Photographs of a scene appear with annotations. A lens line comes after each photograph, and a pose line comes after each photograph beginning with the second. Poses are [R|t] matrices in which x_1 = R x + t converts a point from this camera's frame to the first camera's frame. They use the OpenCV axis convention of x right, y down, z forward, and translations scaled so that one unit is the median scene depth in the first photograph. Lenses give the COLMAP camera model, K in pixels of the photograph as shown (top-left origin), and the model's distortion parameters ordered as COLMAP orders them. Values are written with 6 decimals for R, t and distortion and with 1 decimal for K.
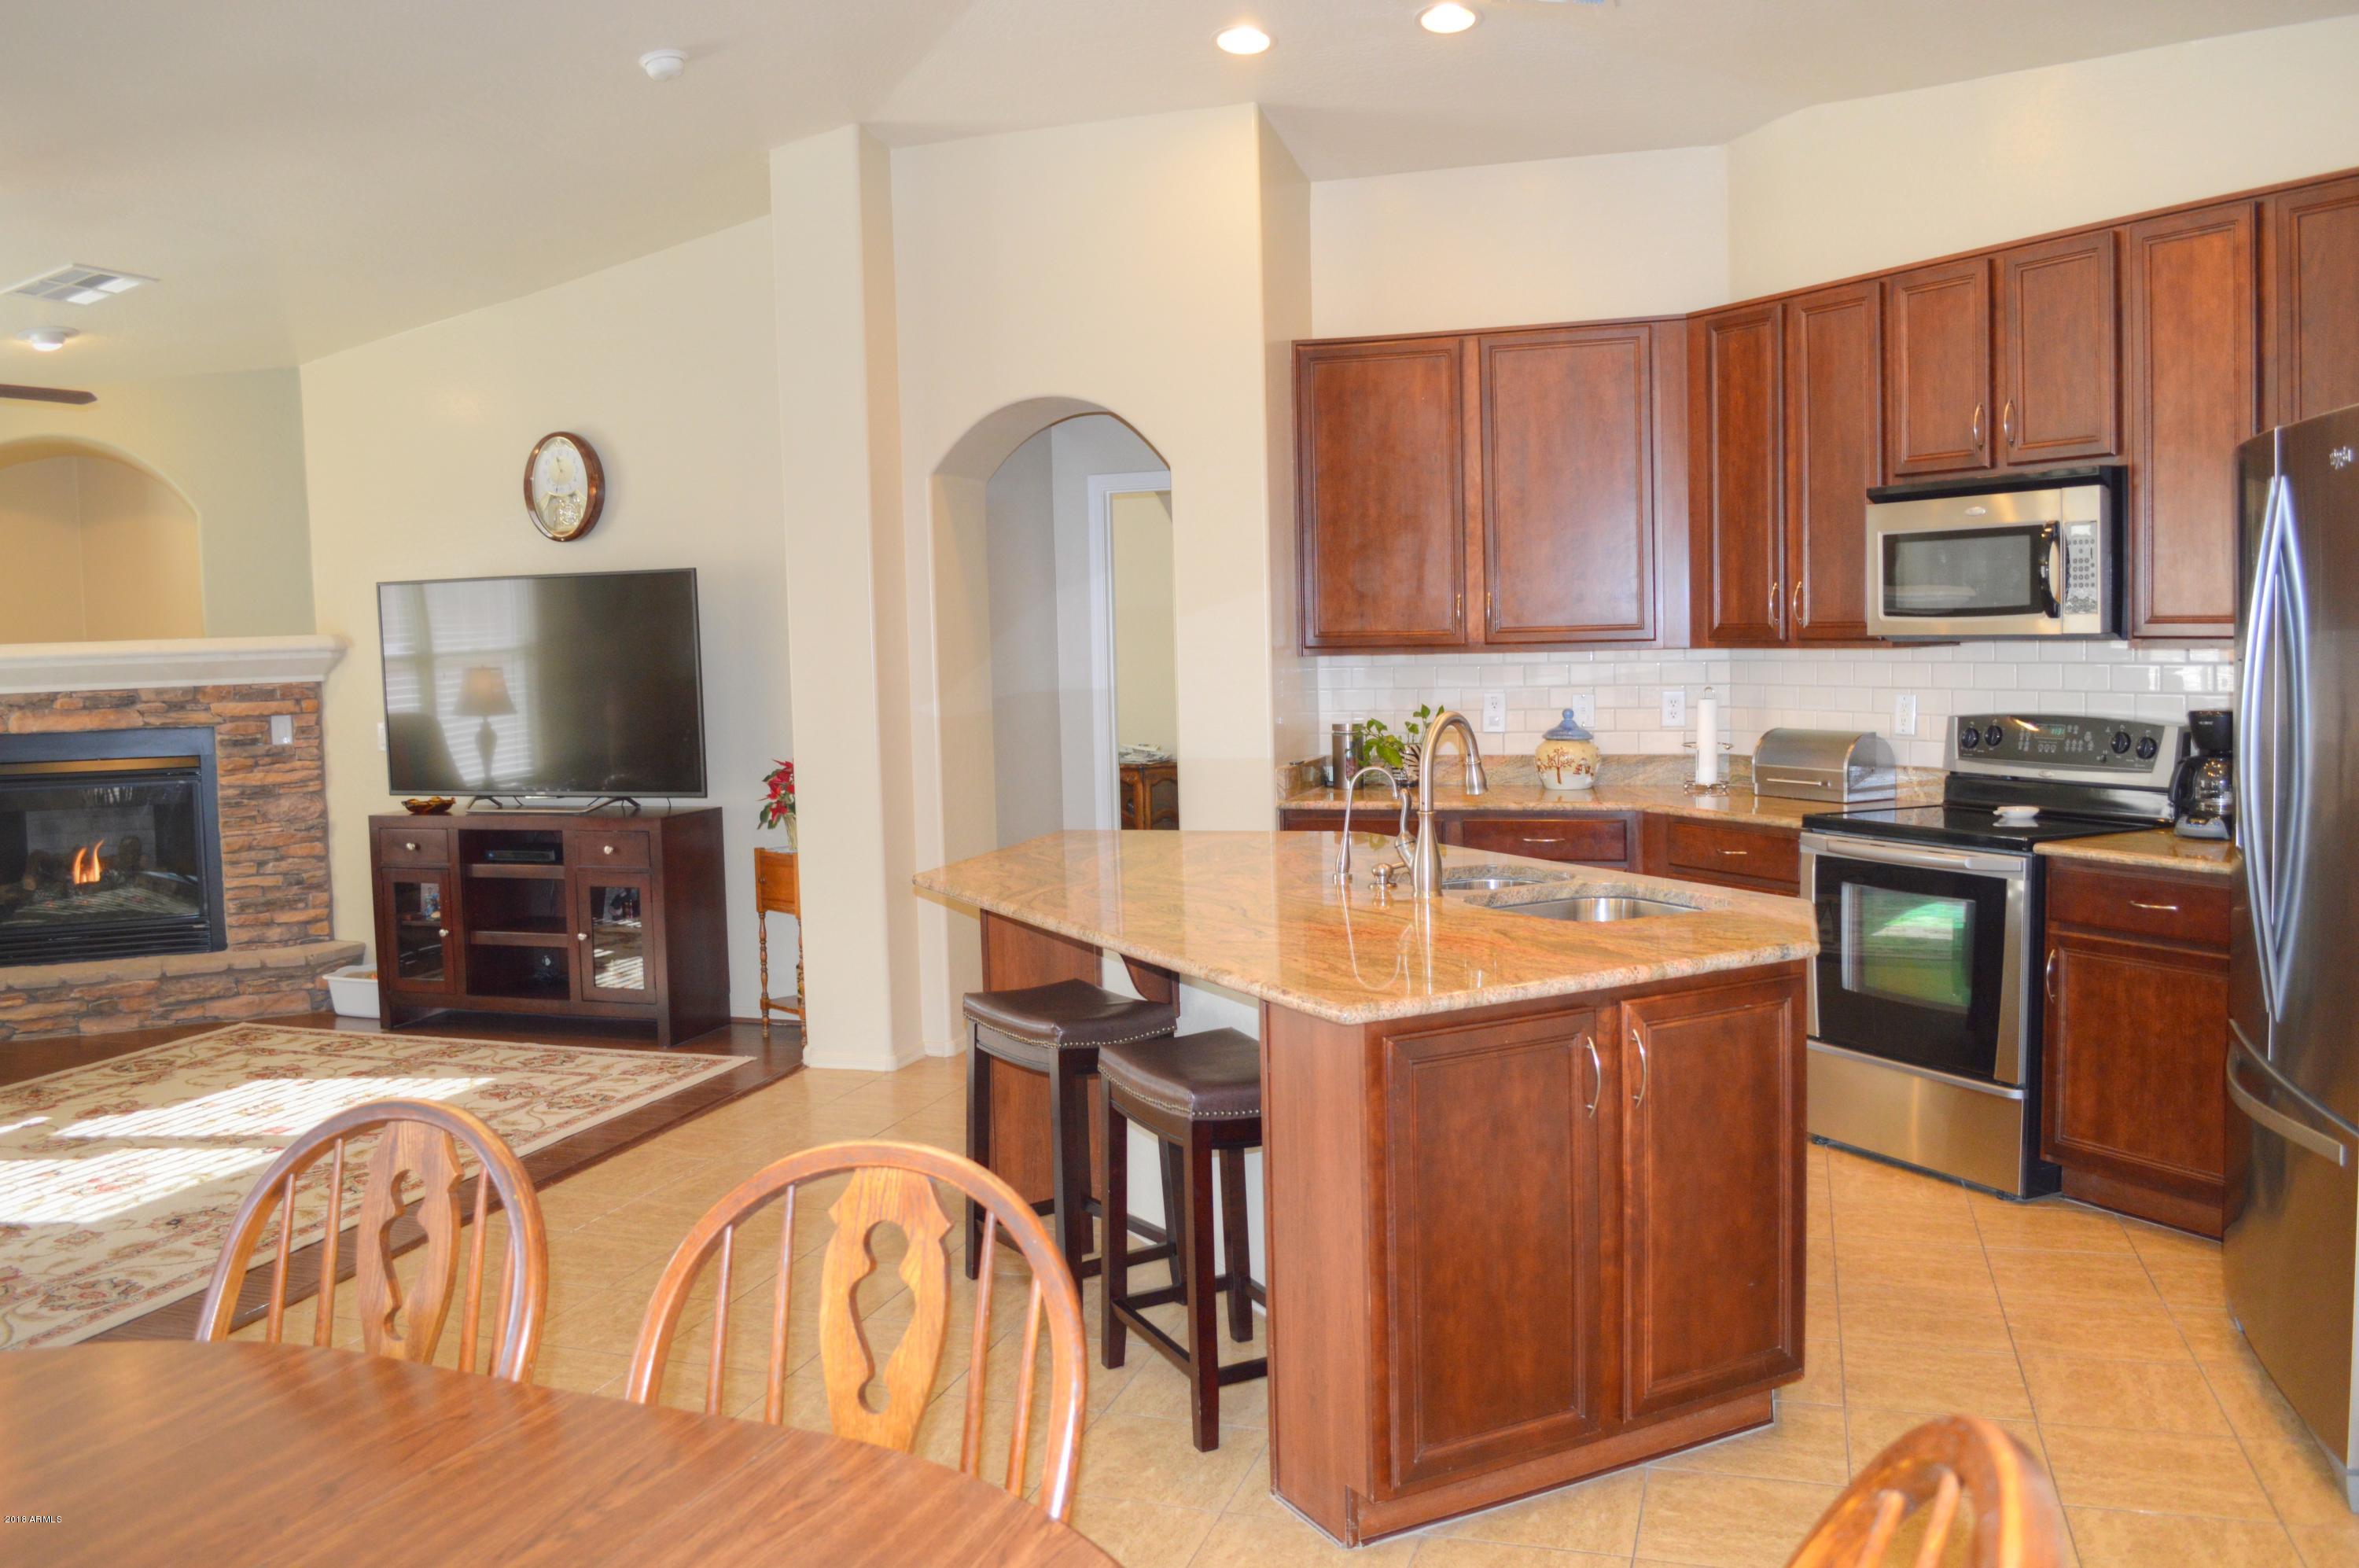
lens RADIAL K [[1857.3, 0, 1184.3], [0, 1857.3, 768.5], [0, 0, 1]] dist [-0.077880, -0.005684]
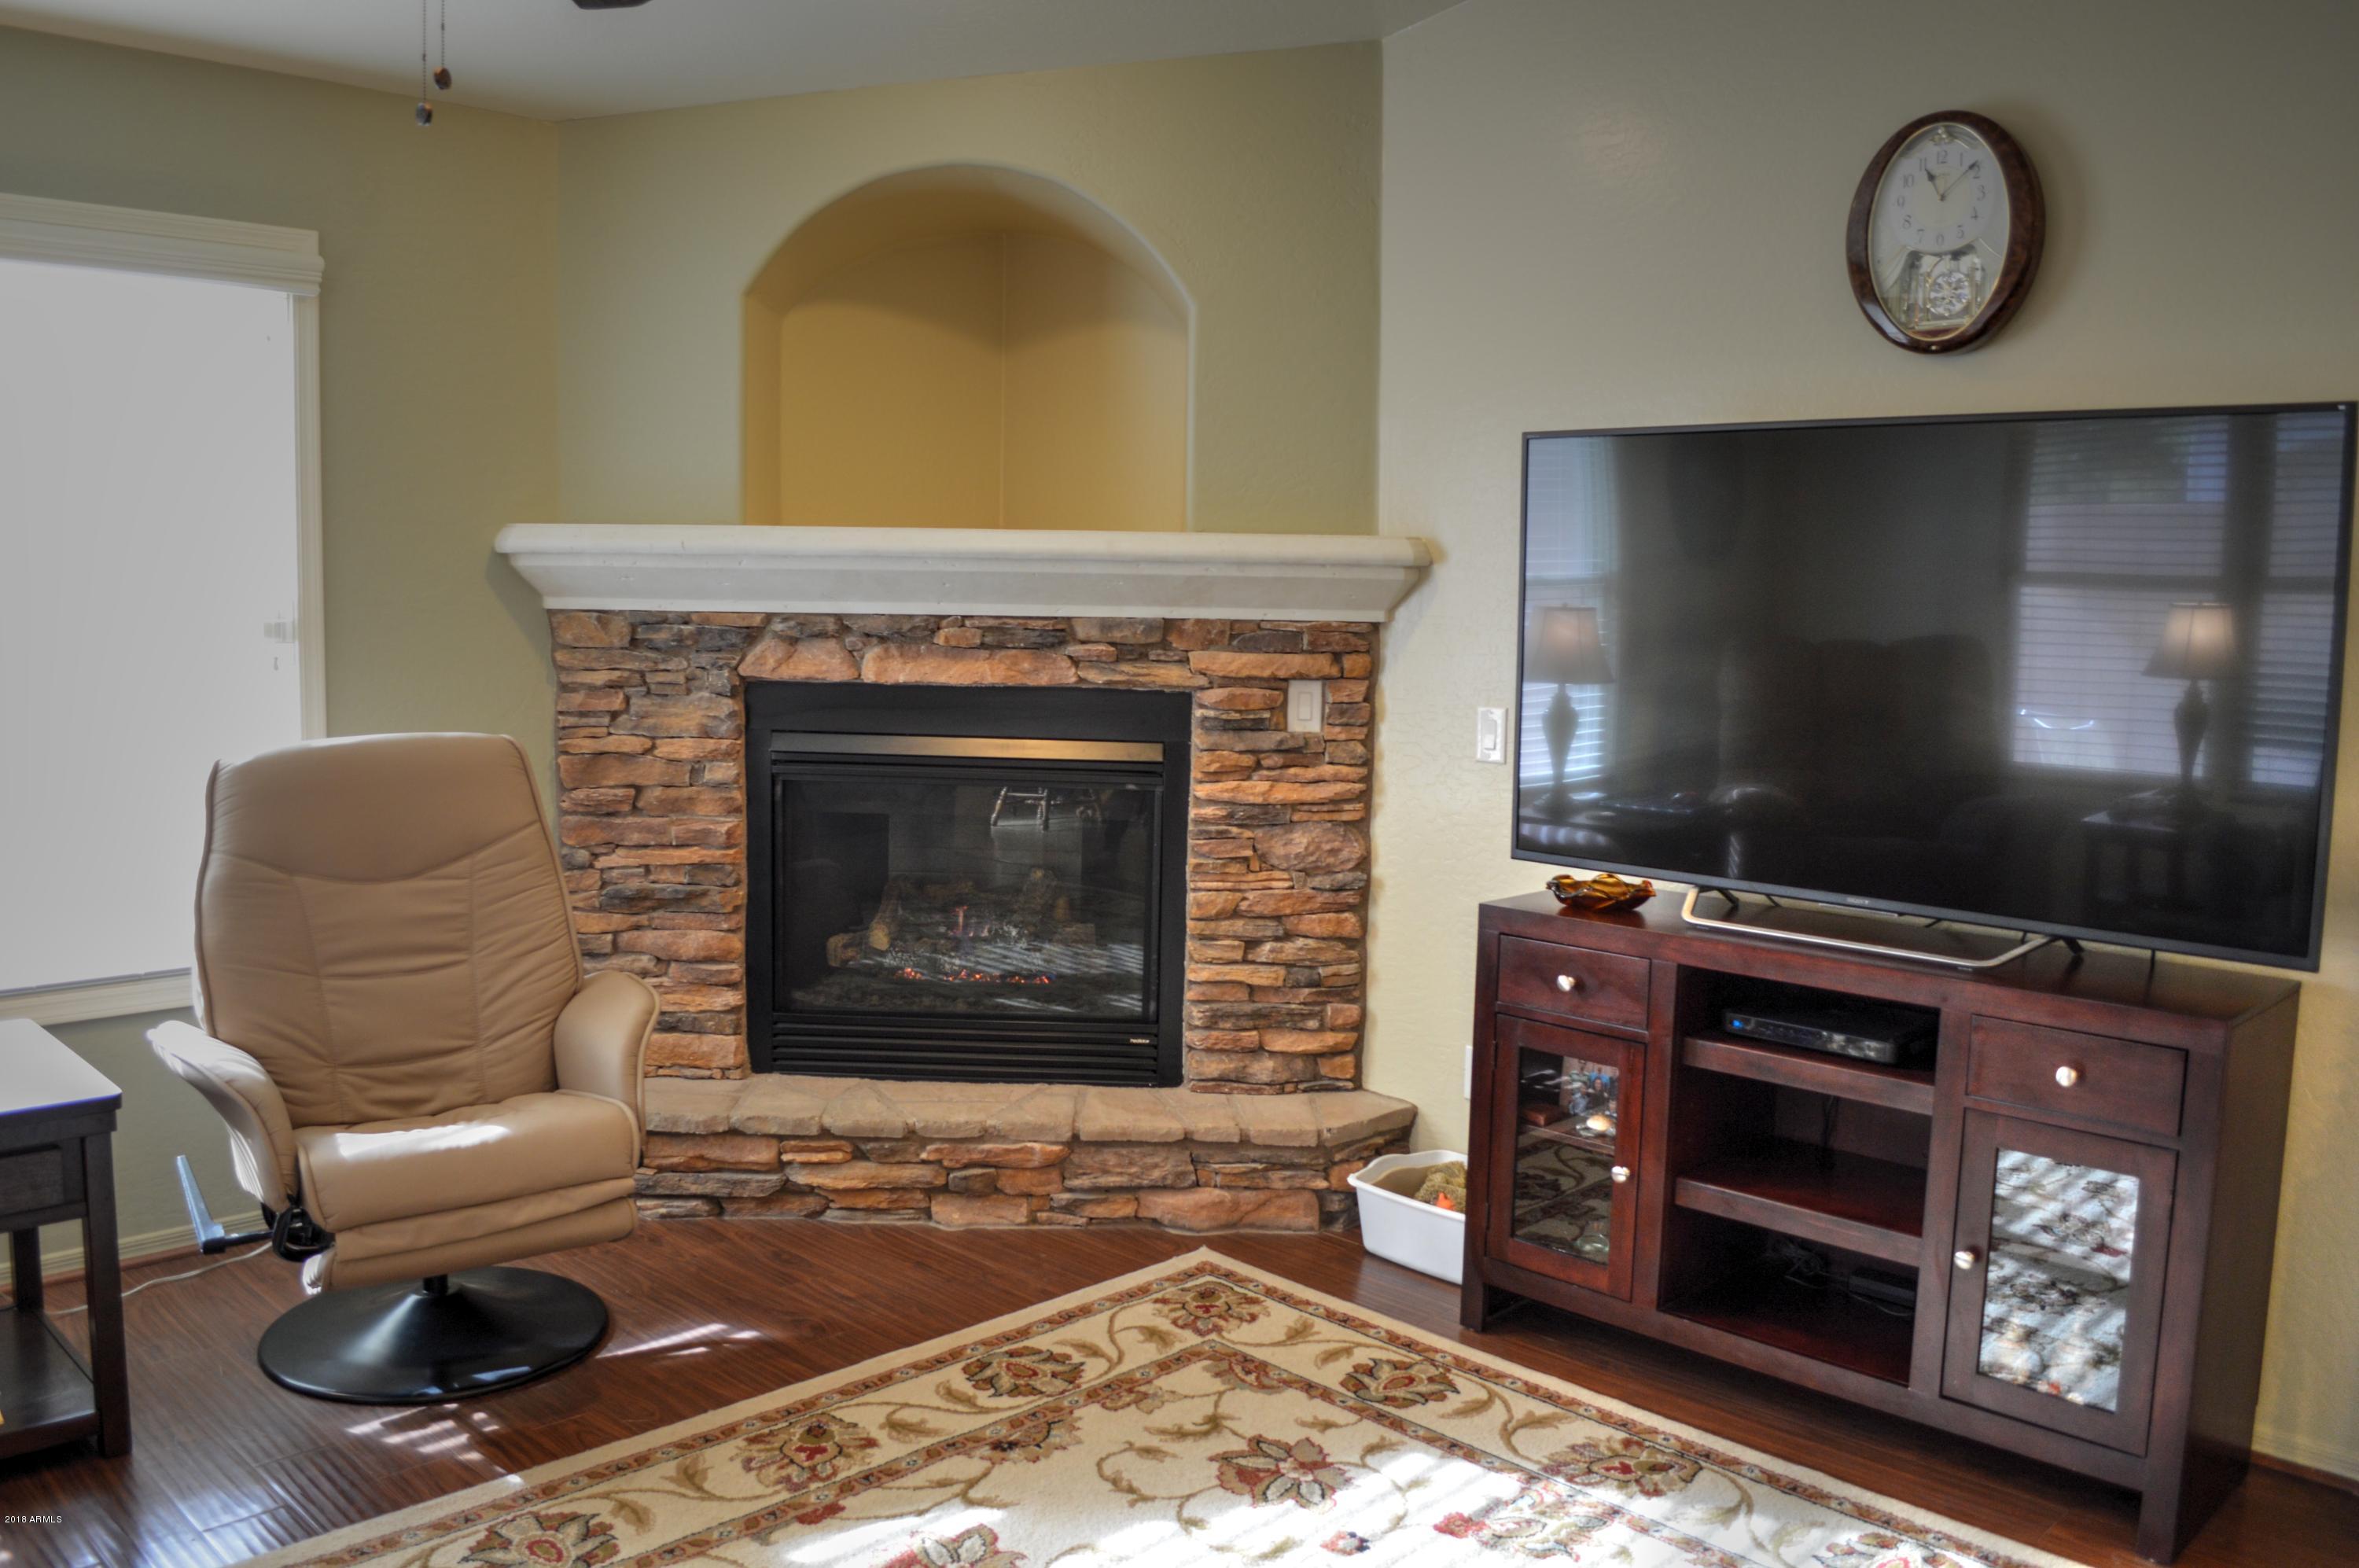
lens RADIAL K [[1887.9, 0, 1166.3], [0, 1887.9, 773.7], [0, 0, 1]] dist [-0.080072, 0.006144]
pose [[0.886732, 0.088536, -0.453726, -0.310223], [-0.074504, 0.996028, 0.048750, -0.029085], [0.456240, -0.009424, 0.889807, 0.538941]]
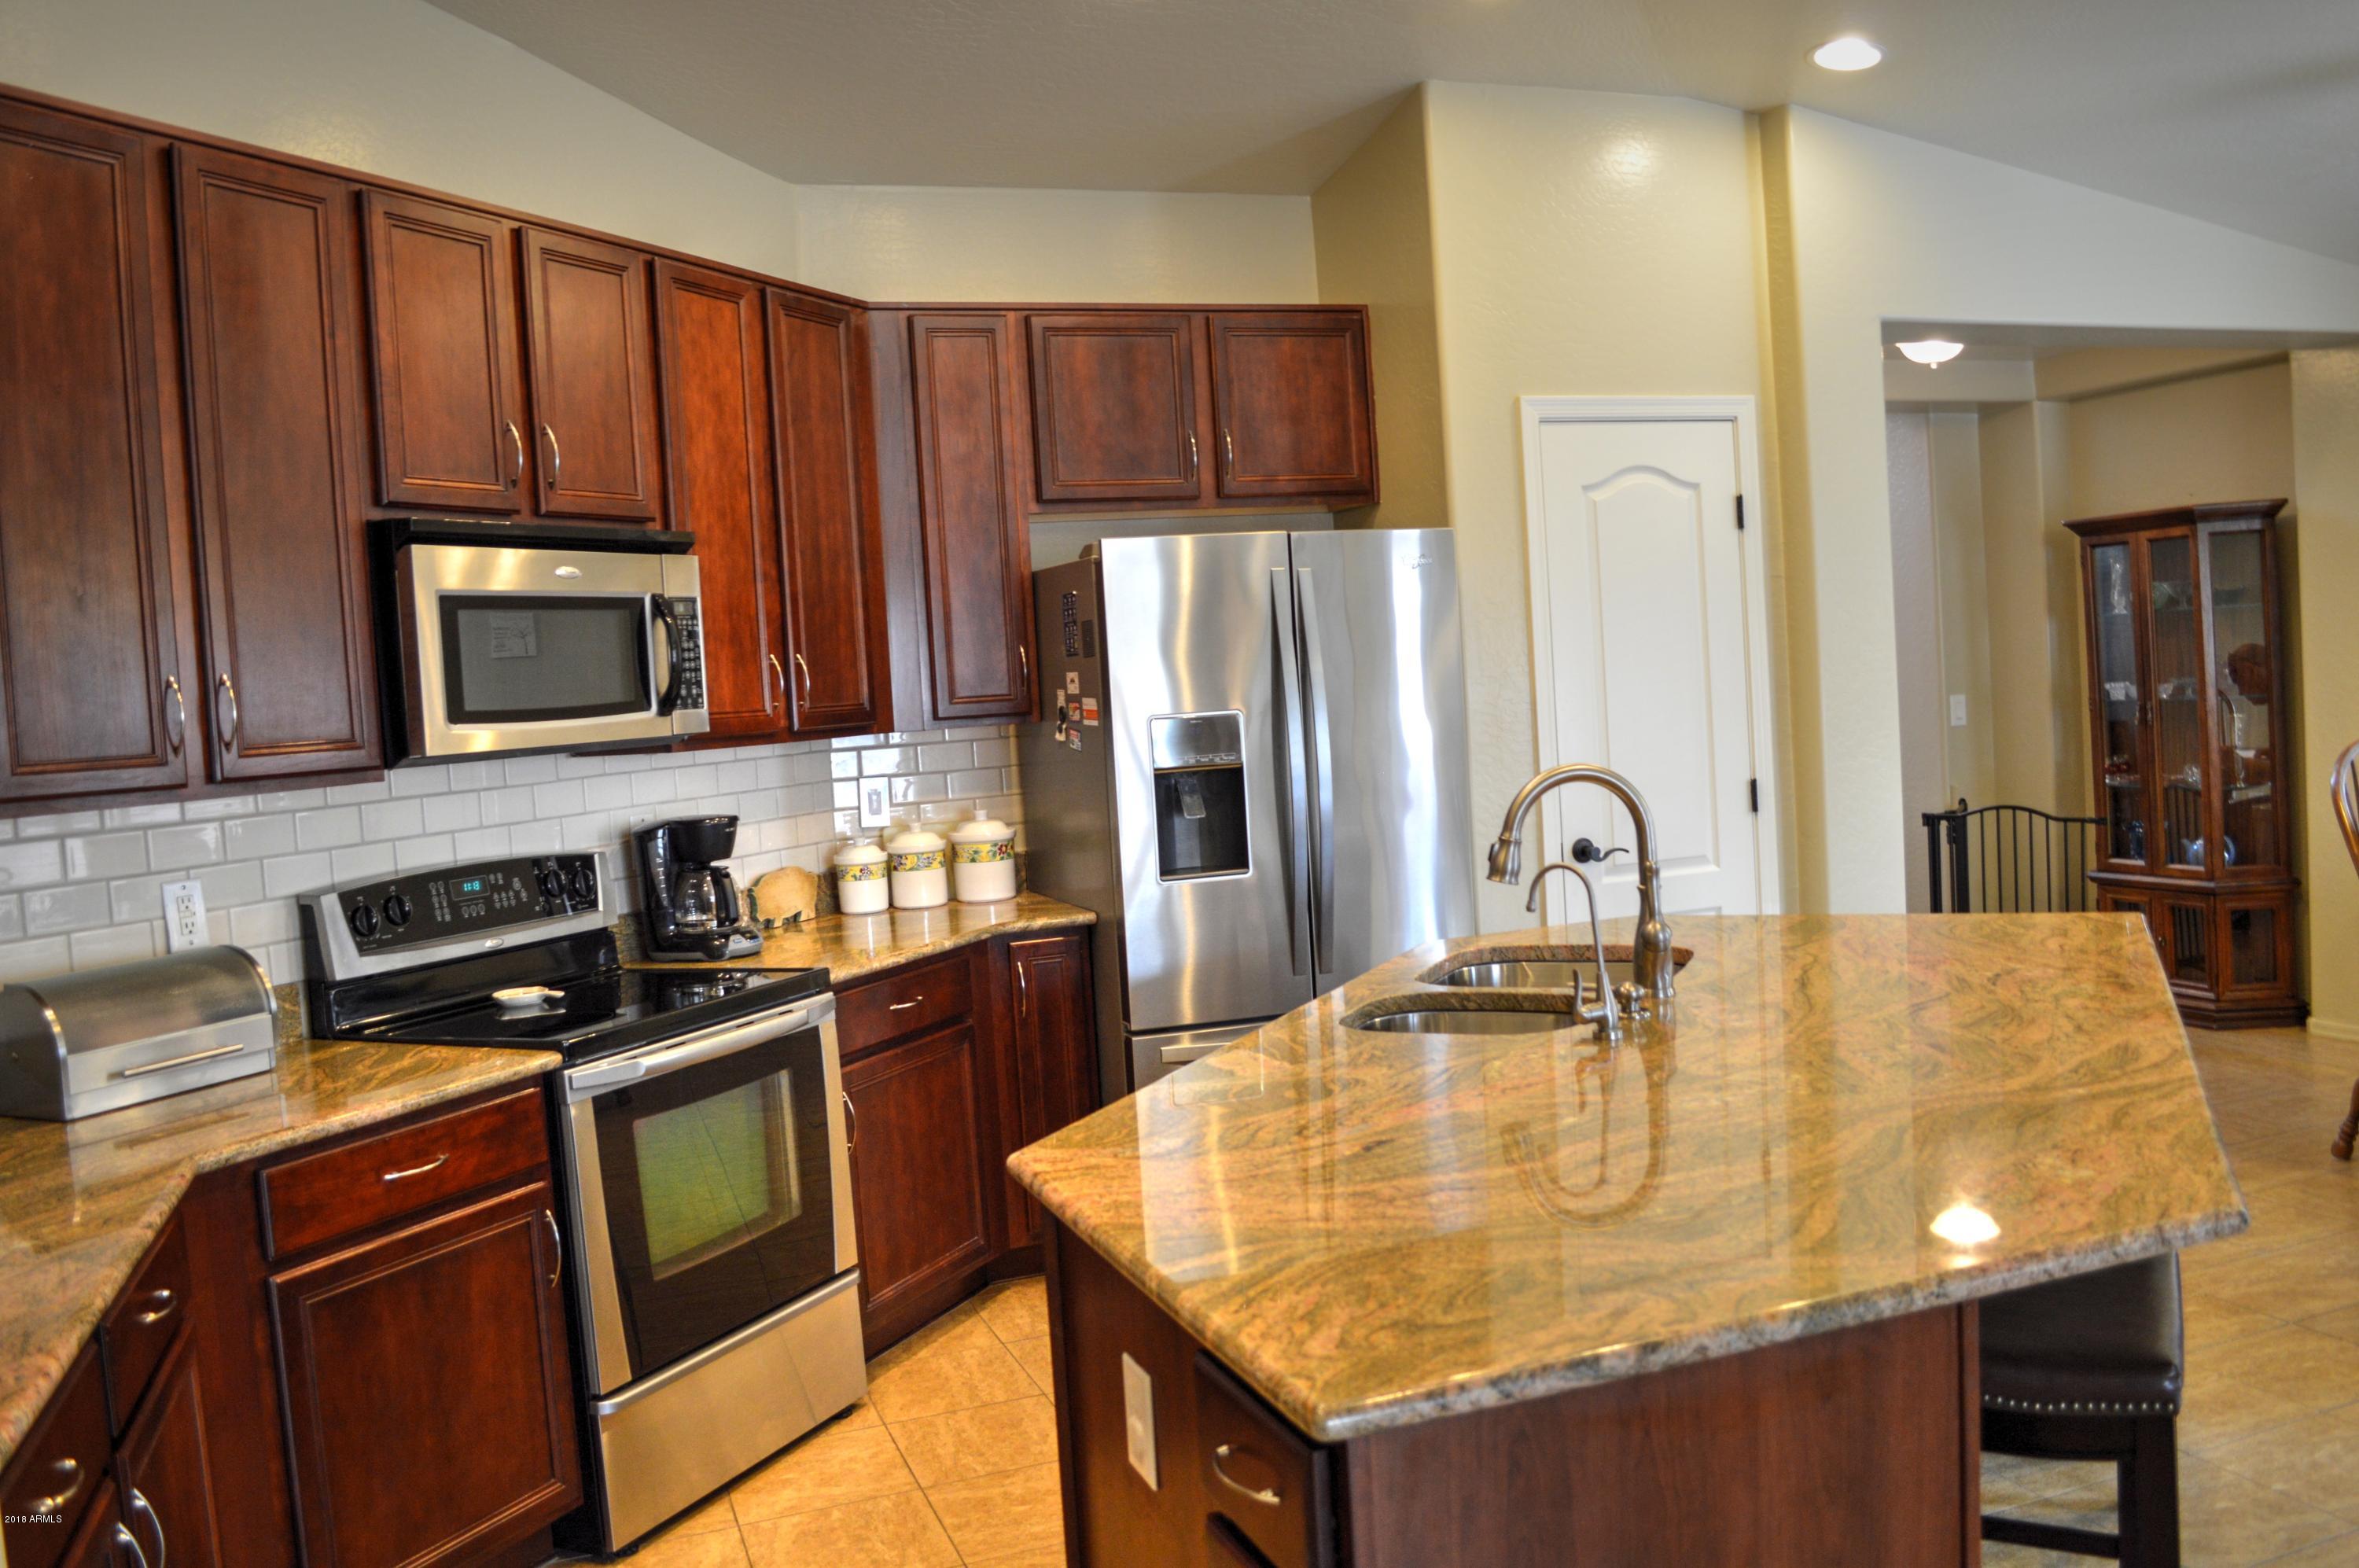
lens RADIAL K [[1887.9, 0, 1166.3], [0, 1887.9, 773.7], [0, 0, 1]] dist [-0.080072, 0.006144]
pose [[-0.604909, 0.024802, 0.795908, -0.217548], [0.140025, 0.987253, 0.075657, -0.063554], [-0.783886, 0.157213, -0.600672, 0.945957]]
